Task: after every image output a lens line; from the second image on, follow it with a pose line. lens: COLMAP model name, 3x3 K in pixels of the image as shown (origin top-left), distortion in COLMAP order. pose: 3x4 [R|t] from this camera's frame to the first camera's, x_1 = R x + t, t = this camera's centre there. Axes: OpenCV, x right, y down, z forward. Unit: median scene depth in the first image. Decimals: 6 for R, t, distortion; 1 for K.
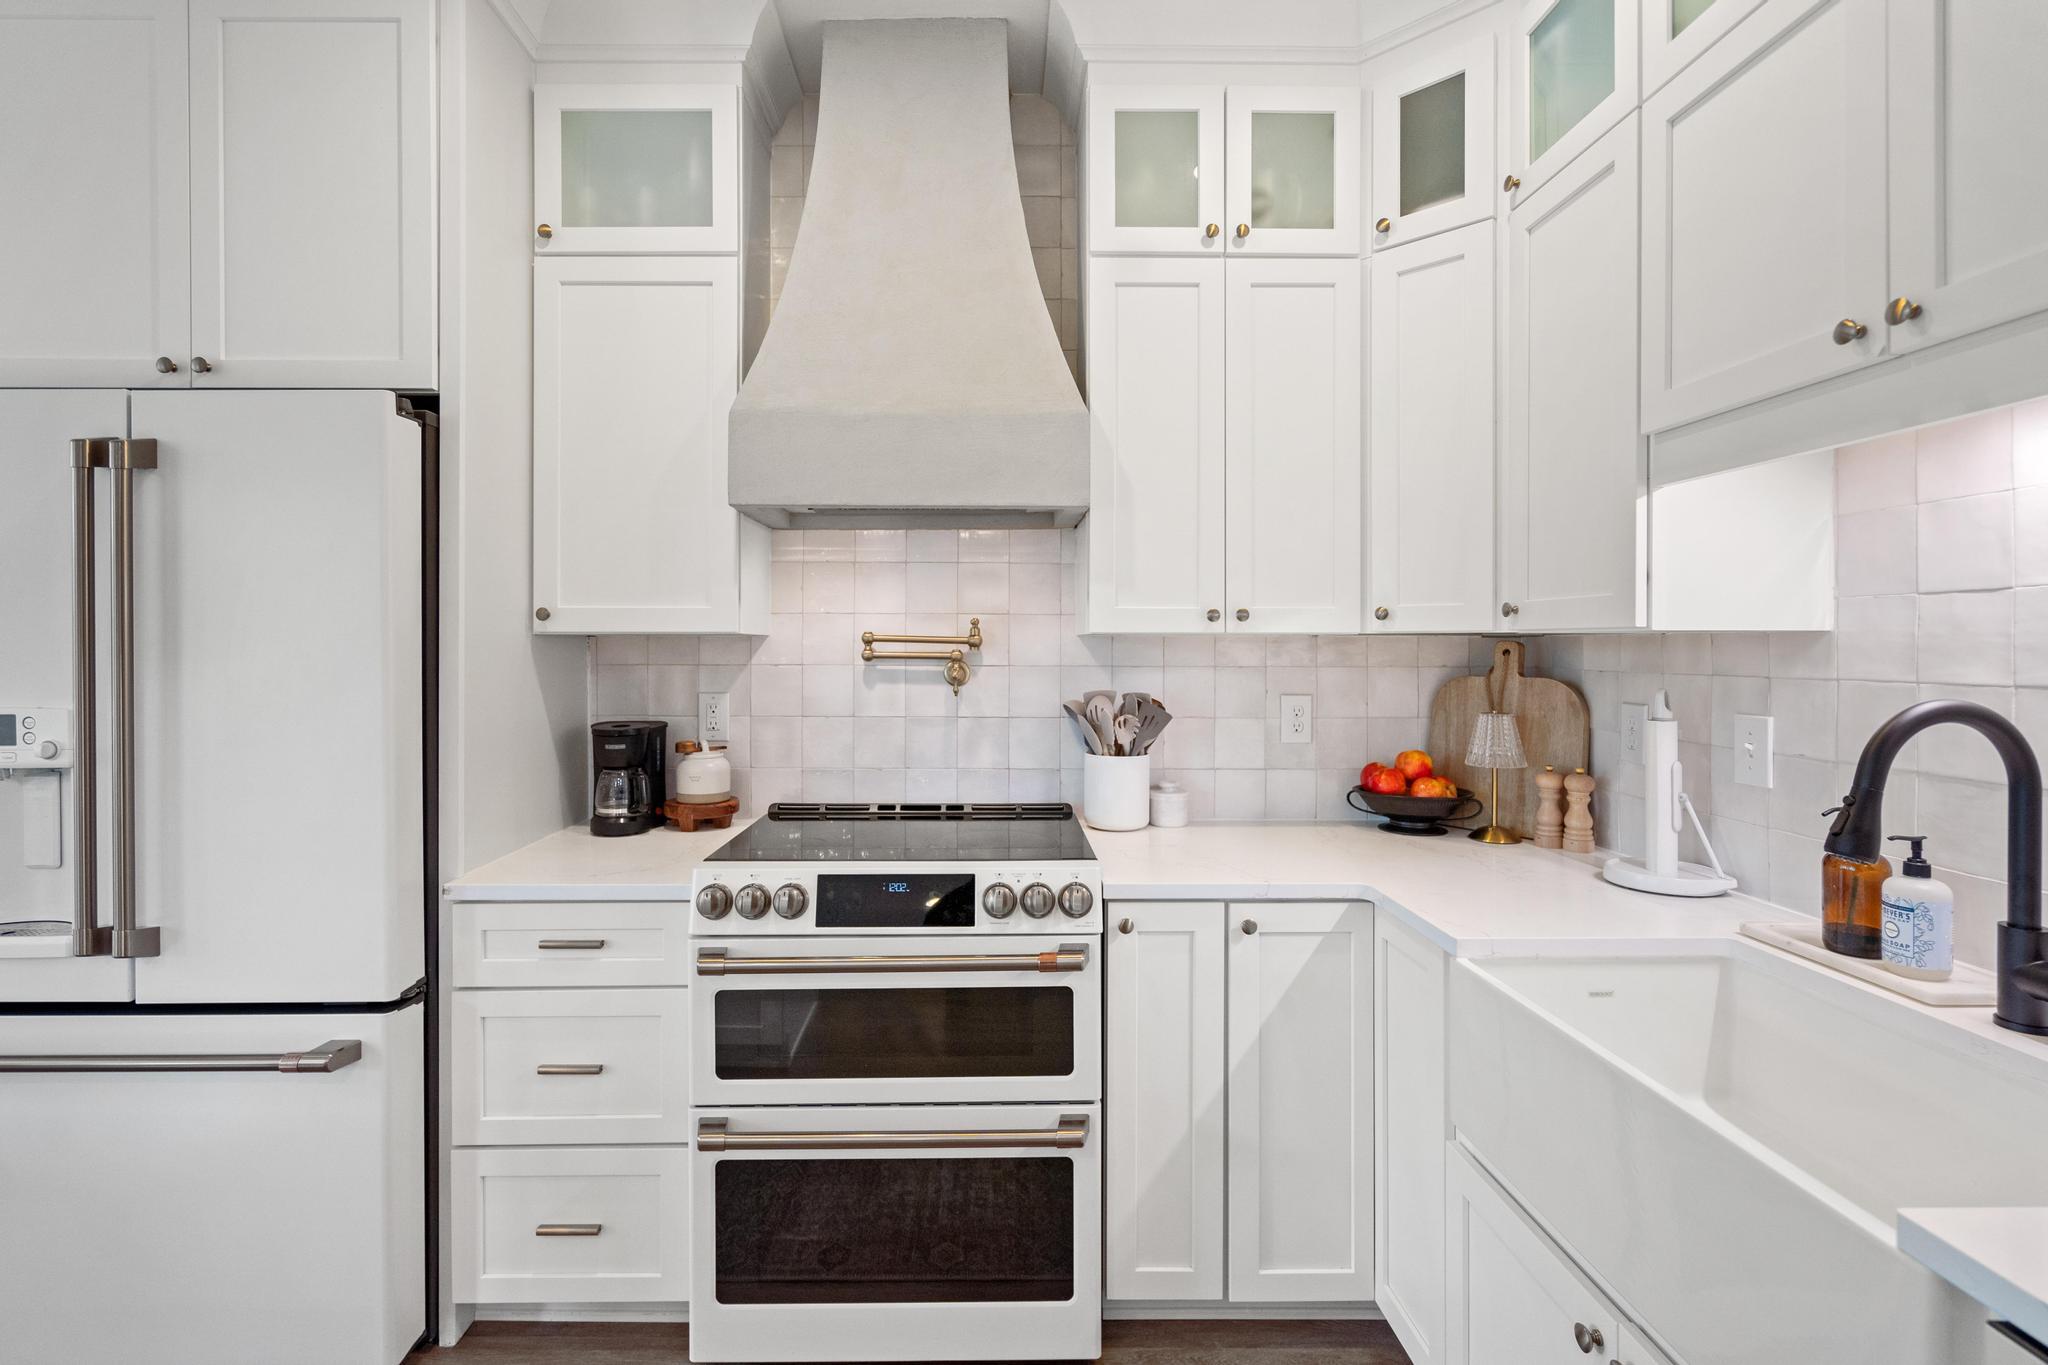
lens RADIAL K [[948.2, 0, 994.1], [0, 948.2, 655.4], [0, 0, 1]] dist [-0.000251, 0.000533]
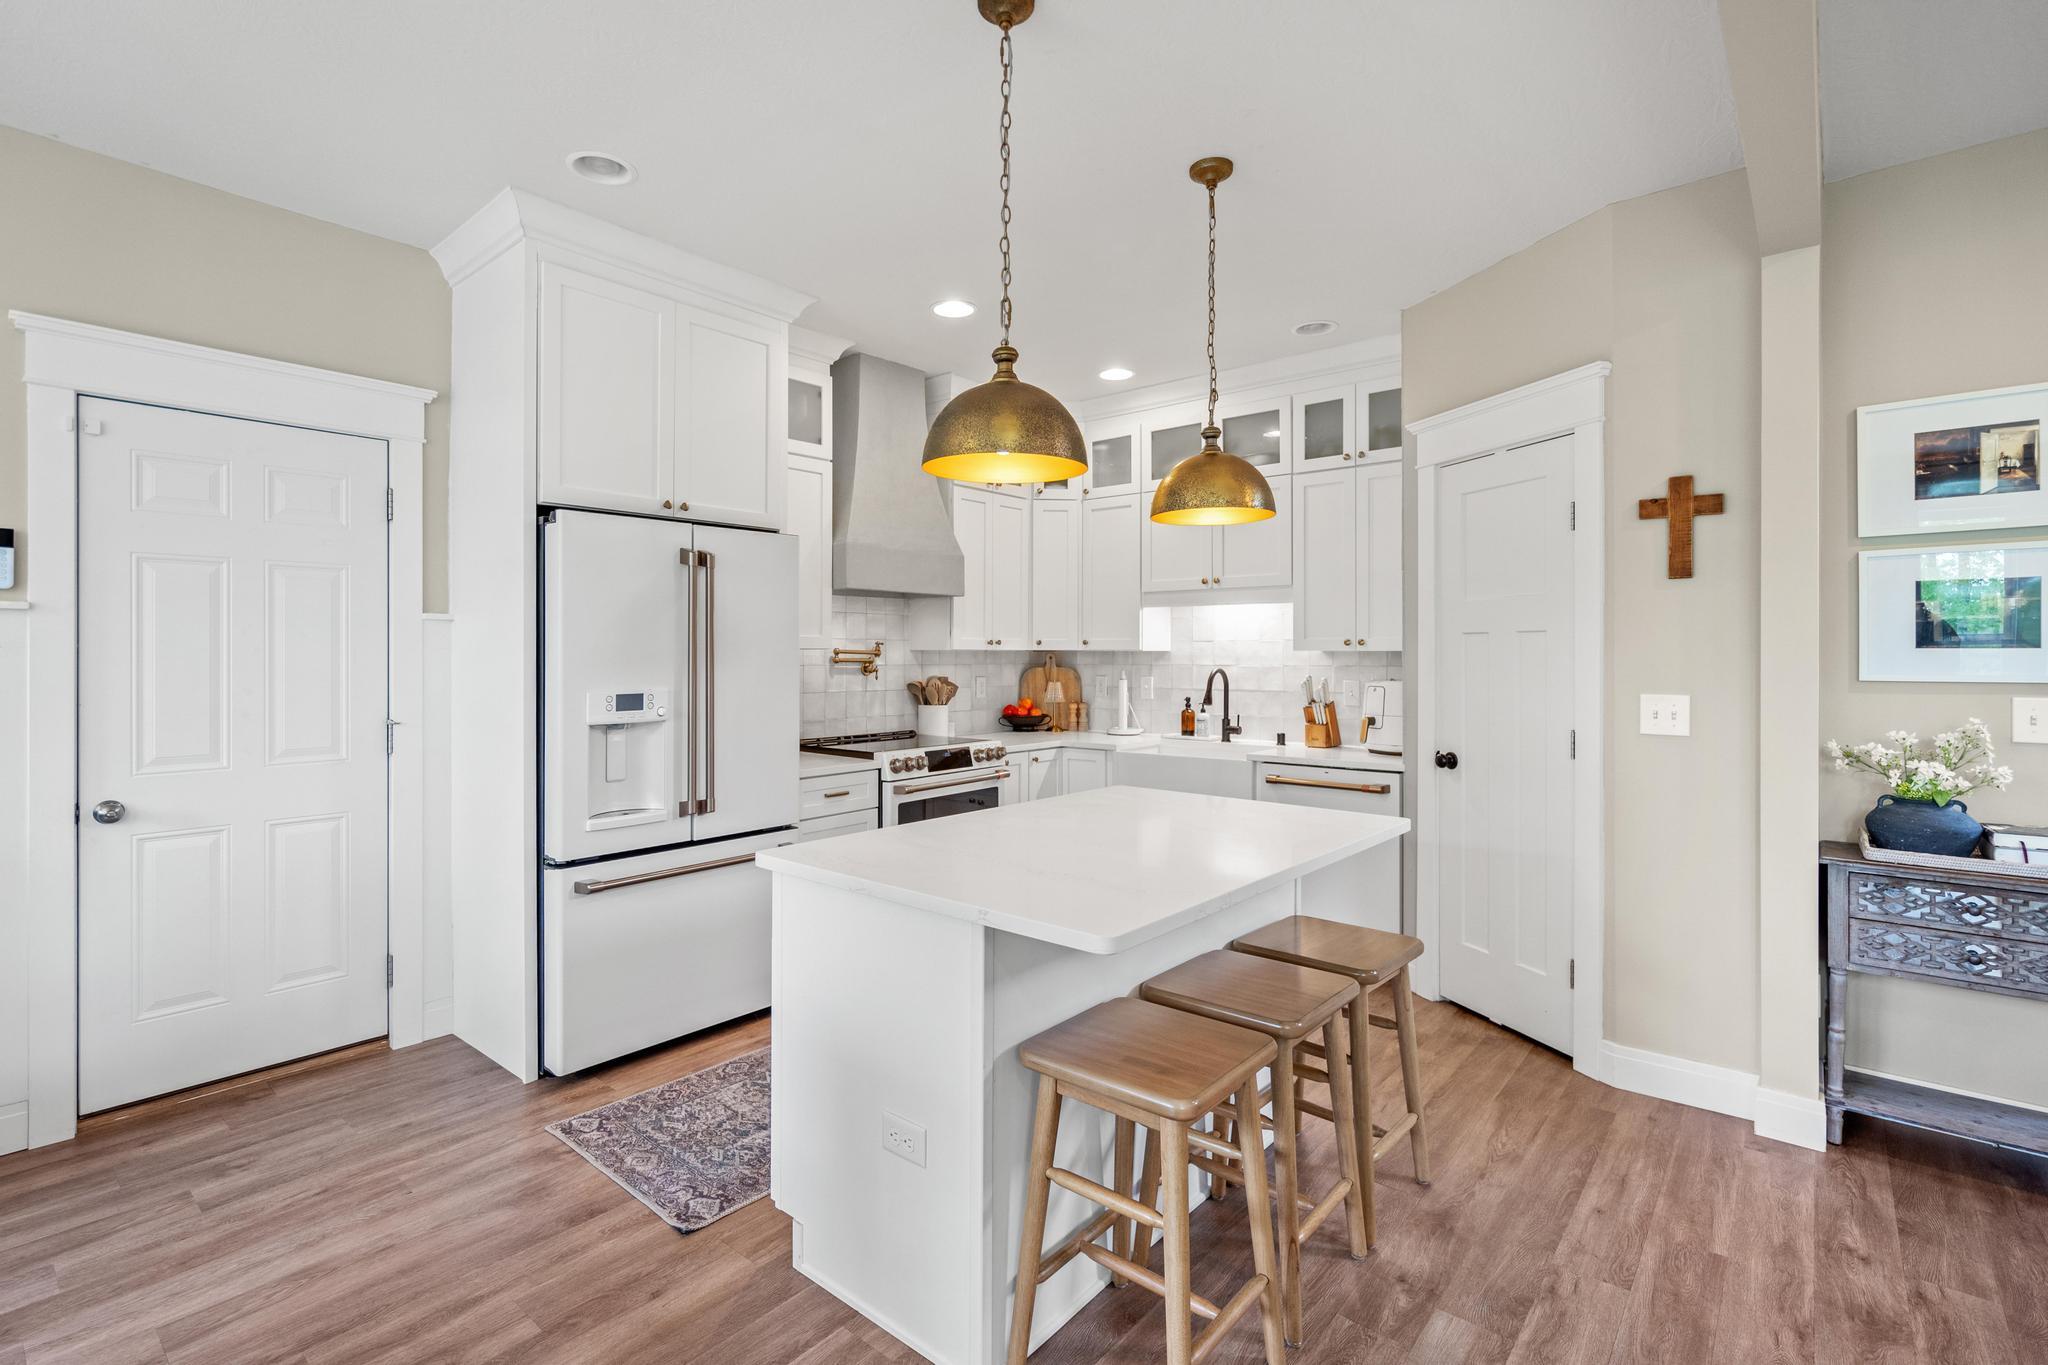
lens RADIAL K [[948.2, 0, 994.1], [0, 948.2, 655.4], [0, 0, 1]] dist [-0.000251, 0.000533]
pose [[0.661401, -0.000538, 0.750033, -1.567290], [0.005018, 0.999981, -0.003708, -0.000877], [-0.750016, 0.006216, 0.661390, -0.598575]]
